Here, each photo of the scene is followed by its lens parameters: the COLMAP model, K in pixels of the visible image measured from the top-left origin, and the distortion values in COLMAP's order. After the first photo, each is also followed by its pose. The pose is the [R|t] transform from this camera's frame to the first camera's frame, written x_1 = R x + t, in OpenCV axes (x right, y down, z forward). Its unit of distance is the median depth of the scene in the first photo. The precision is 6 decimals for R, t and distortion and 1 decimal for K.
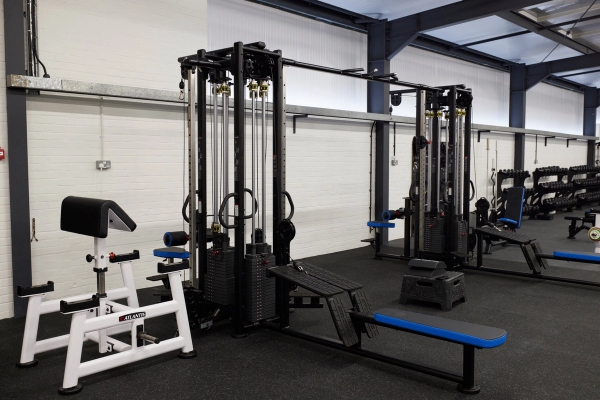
lens RADIAL K [[533.0, 0, 300.0], [0, 533.0, 200.0], [0, 0, 1]] dist [-0.093356, 0.001855]
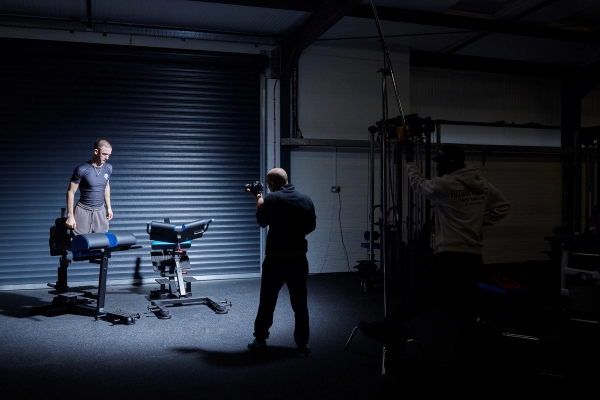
lens RADIAL K [[486.8, 0, 300.0], [0, 486.8, 200.0], [0, 0, 1]] dist [0.001408, 0.000042]
pose [[0.850984, 0.018963, -0.524849, 0.363219], [-0.041255, 0.998674, -0.030808, 0.021234], [0.523569, 0.047870, 0.850637, -0.380480]]
